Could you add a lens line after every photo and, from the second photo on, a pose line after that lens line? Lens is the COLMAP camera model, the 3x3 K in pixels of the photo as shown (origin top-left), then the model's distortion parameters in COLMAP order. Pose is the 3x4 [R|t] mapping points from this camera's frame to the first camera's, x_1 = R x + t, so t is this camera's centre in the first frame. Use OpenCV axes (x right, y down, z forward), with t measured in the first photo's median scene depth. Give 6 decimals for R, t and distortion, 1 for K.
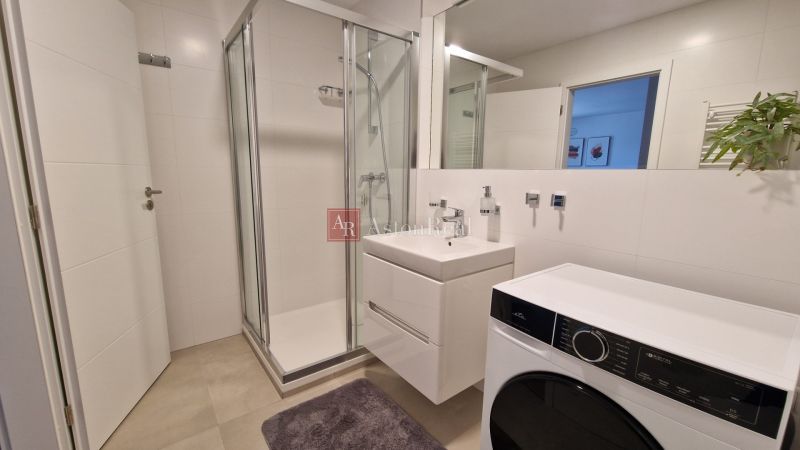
lens RADIAL K [[329.0, 0, 398.0], [0, 329.0, 227.6], [0, 0, 1]] dist [-0.000811, -0.001071]
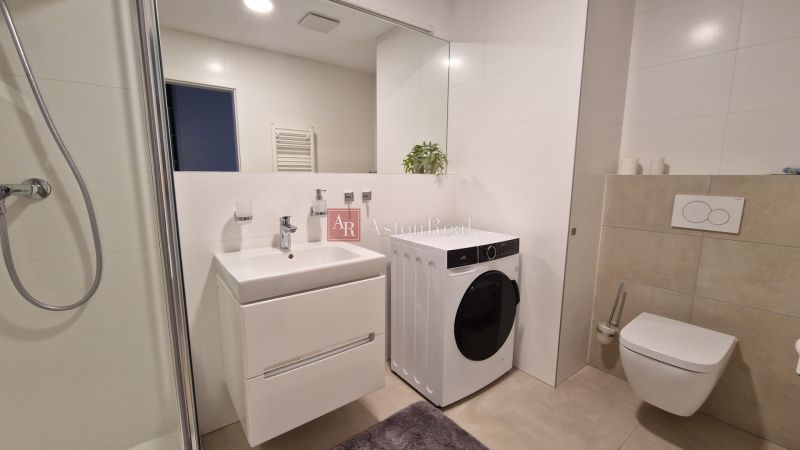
lens RADIAL K [[329.0, 0, 398.0], [0, 329.0, 227.6], [0, 0, 1]] dist [-0.000811, -0.001071]
pose [[0.017293, -0.166997, 0.985806, -0.851420], [0.165895, 0.972766, 0.161878, -0.146998], [-0.985992, 0.160740, 0.044526, 0.785522]]
